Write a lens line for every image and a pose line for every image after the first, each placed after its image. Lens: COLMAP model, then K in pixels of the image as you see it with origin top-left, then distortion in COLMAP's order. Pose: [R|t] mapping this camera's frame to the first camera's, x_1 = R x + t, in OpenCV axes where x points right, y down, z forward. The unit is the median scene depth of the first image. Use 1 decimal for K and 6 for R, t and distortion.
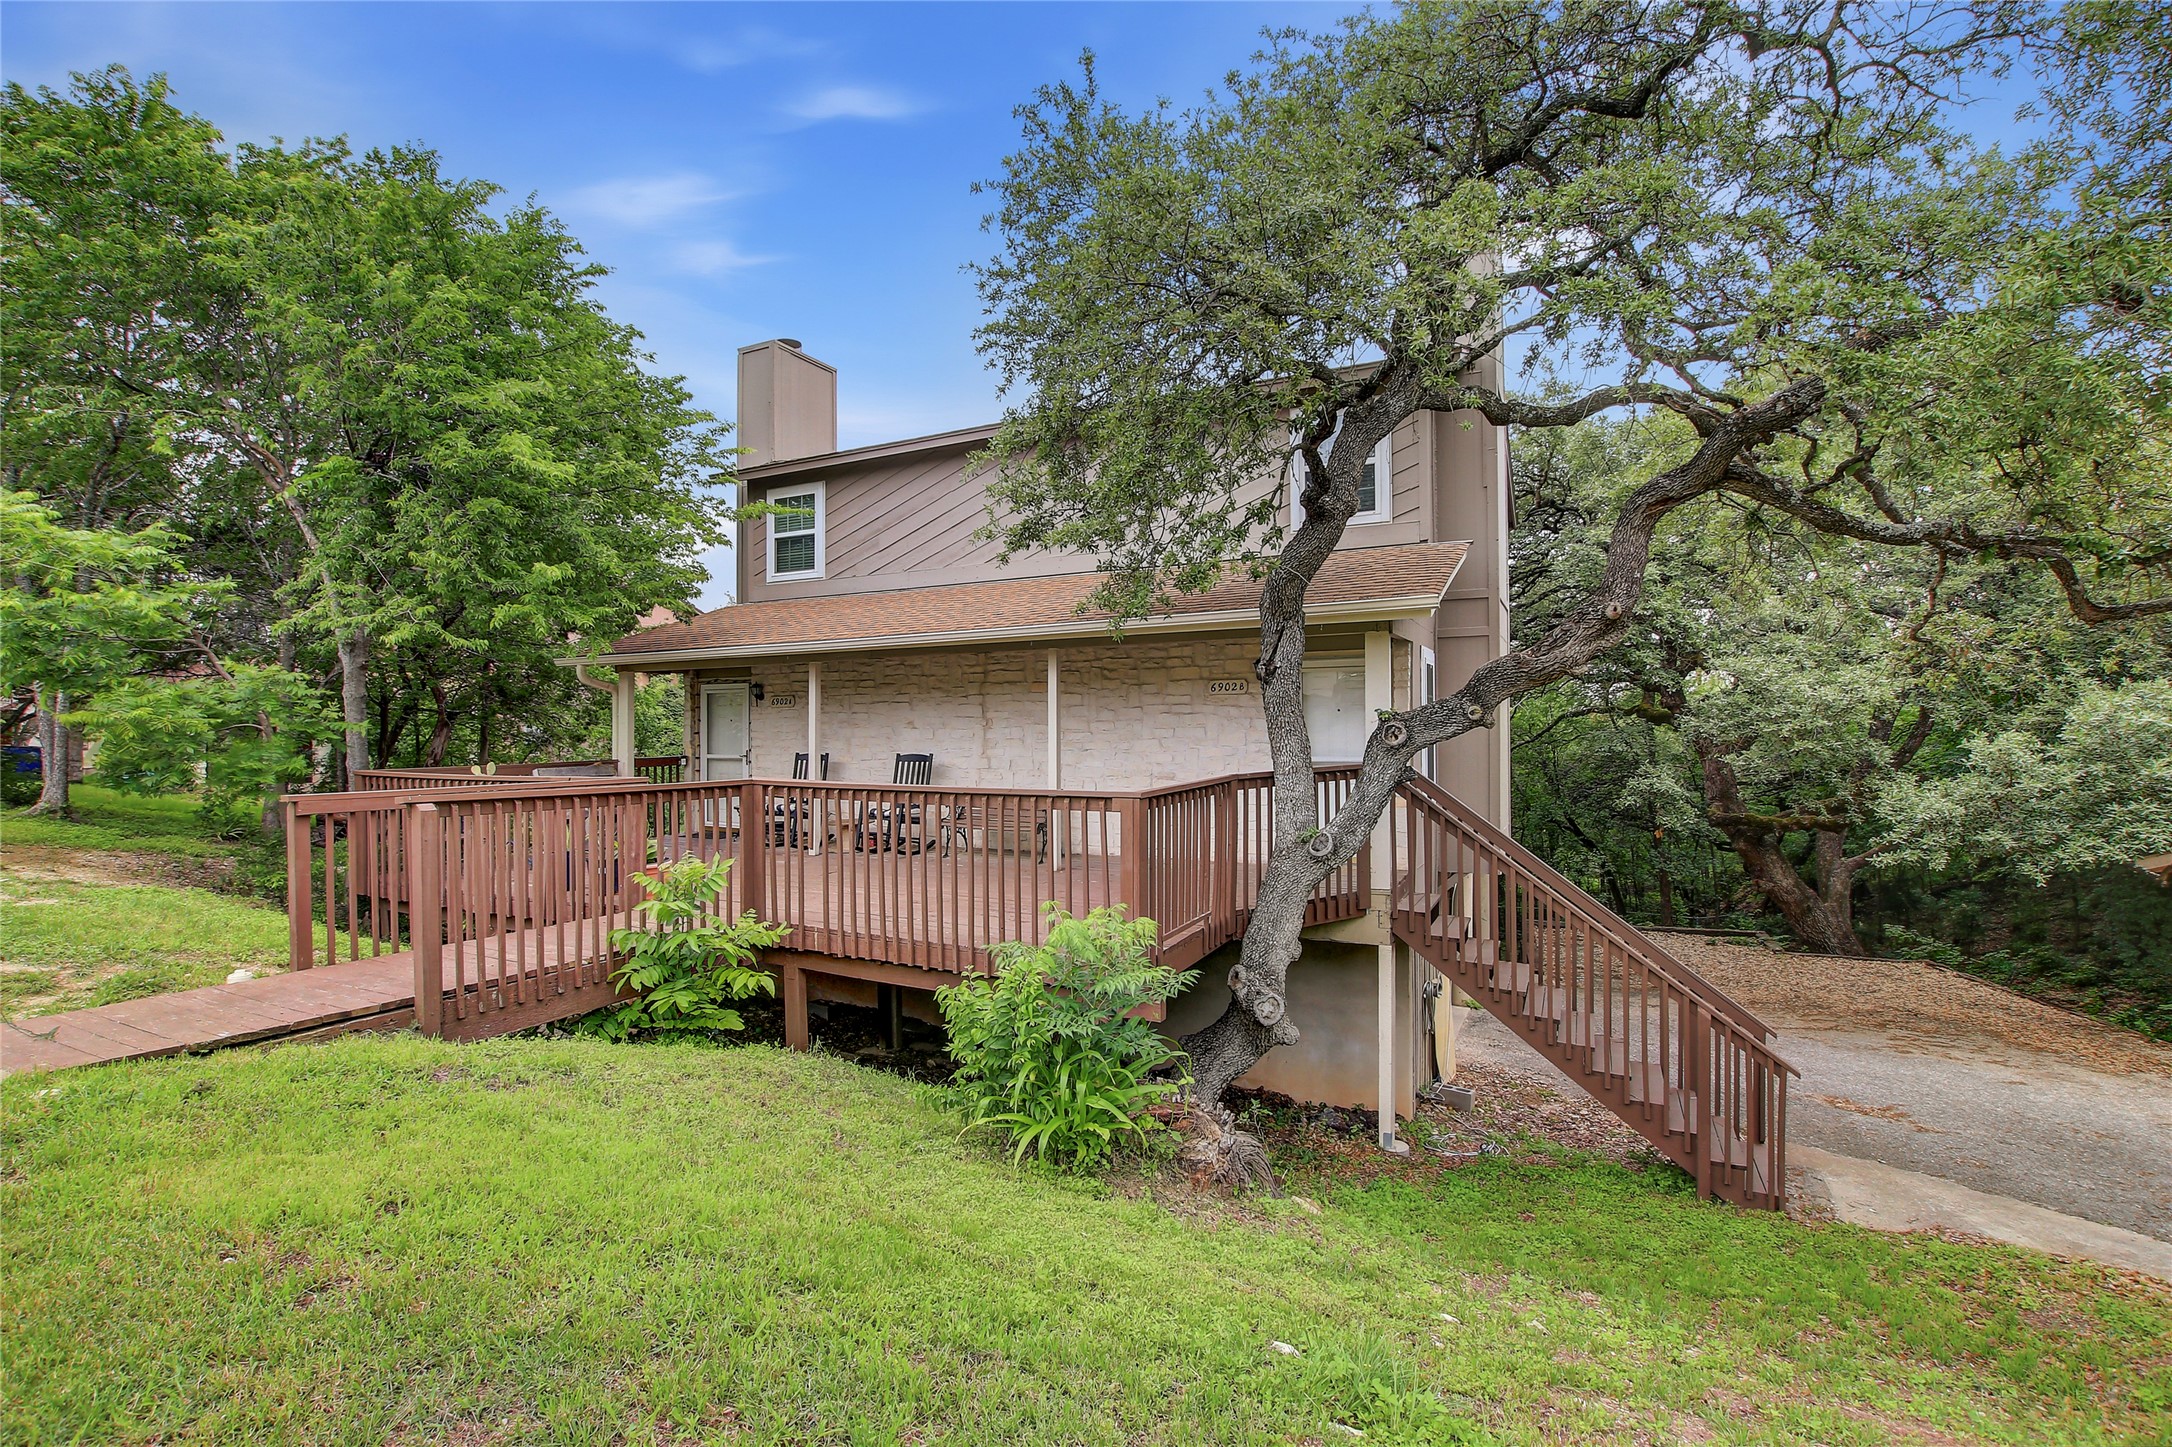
lens RADIAL K [[1008.0, 0, 1088.2], [0, 1008.0, 722.2], [0, 0, 1]] dist [-0.024453, 0.000755]
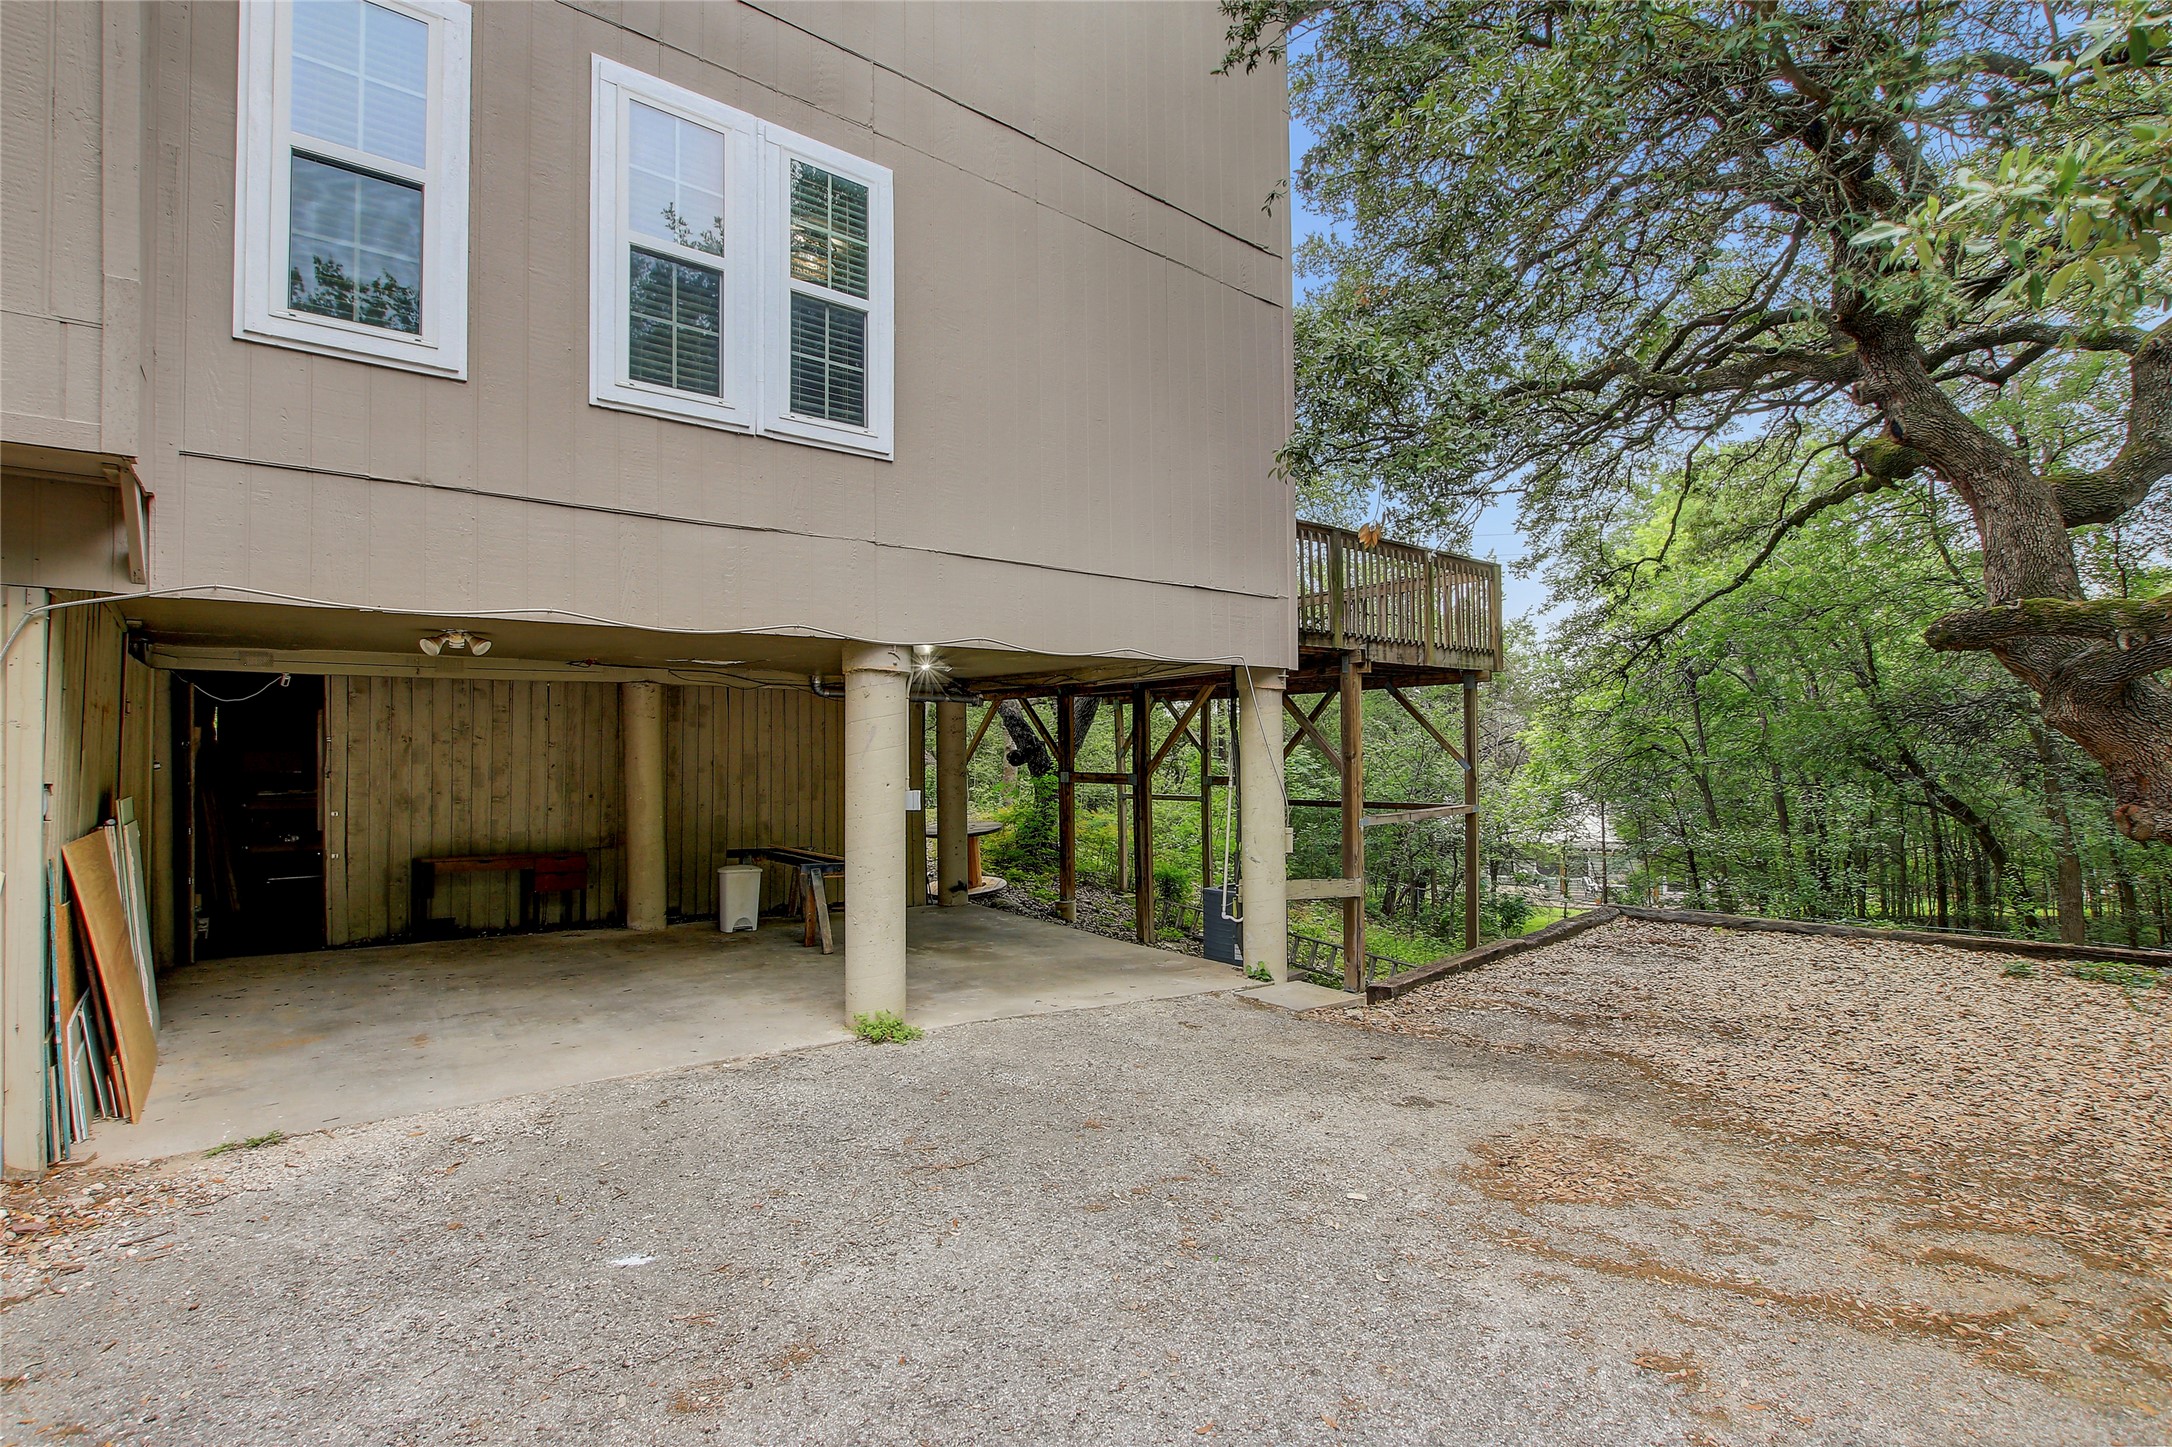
lens RADIAL K [[1008.0, 0, 1084.6], [0, 1008.0, 728.6], [0, 0, 1]] dist [-0.024453, 0.000755]
pose [[0.920879, -0.009433, -0.389734, 0.928180], [0.008285, 0.999955, -0.004625, 0.260529], [0.389760, 0.001030, 0.920916, 1.043258]]
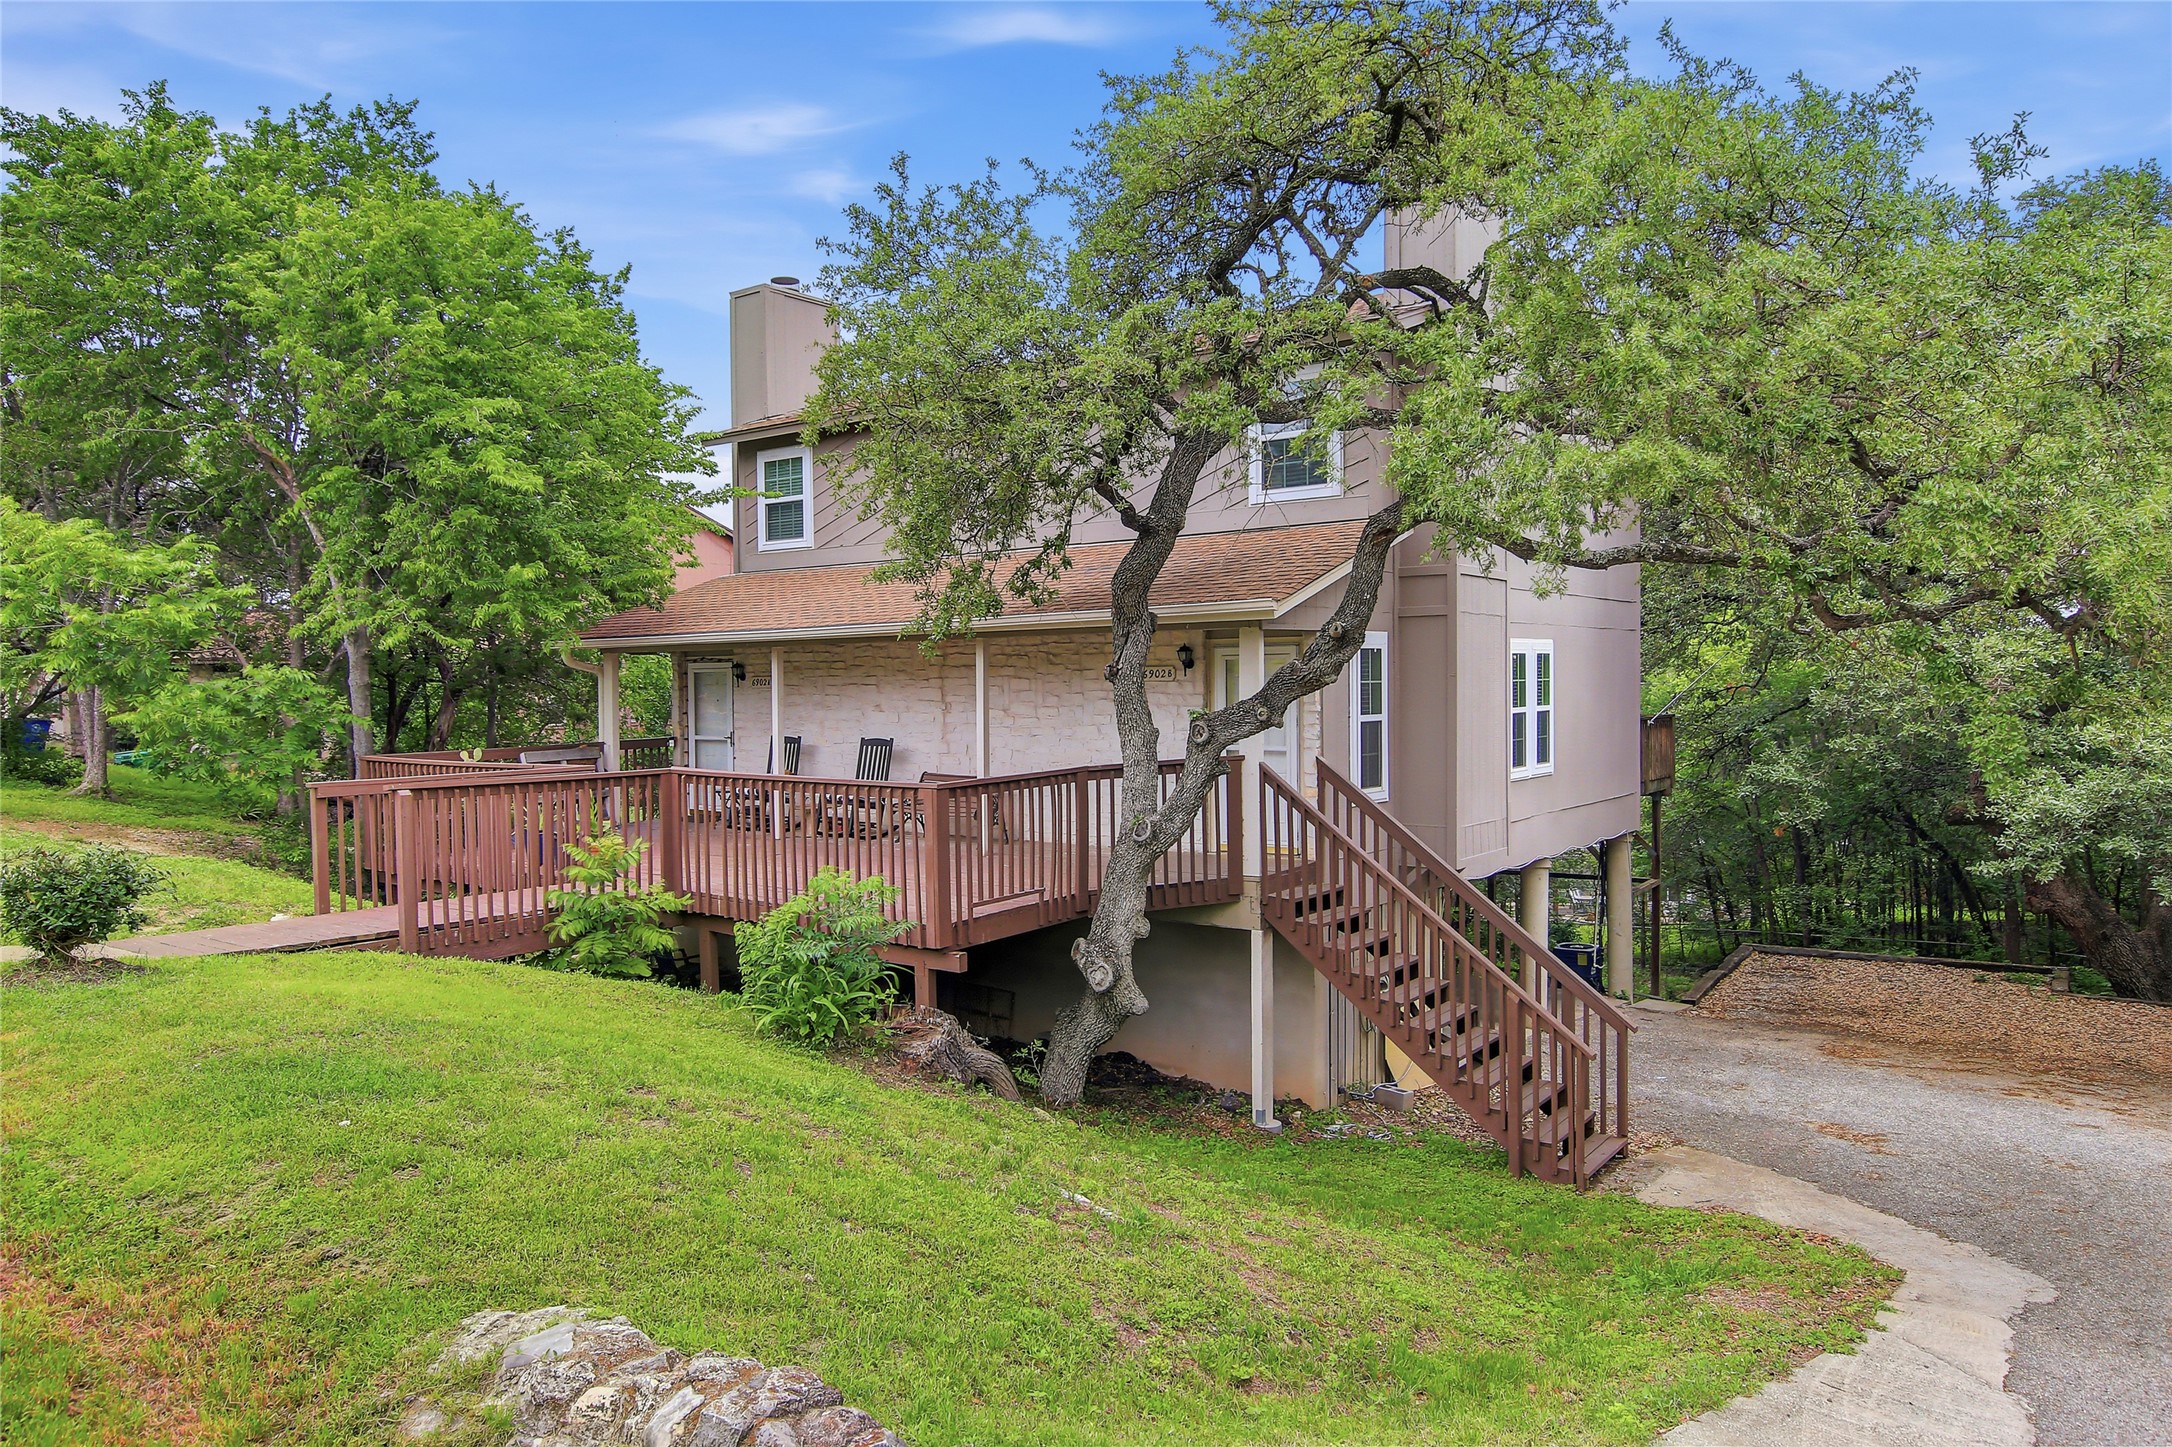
lens RADIAL K [[1474.6, 0, 1084.4], [0, 1474.6, 691.0], [0, 0, 1]] dist [0.005001, 0.010426]
pose [[0.983391, -0.004701, -0.181439, 0.350153], [0.008193, 0.999795, 0.018500, -0.048091], [0.181315, -0.019679, 0.983228, -0.463936]]
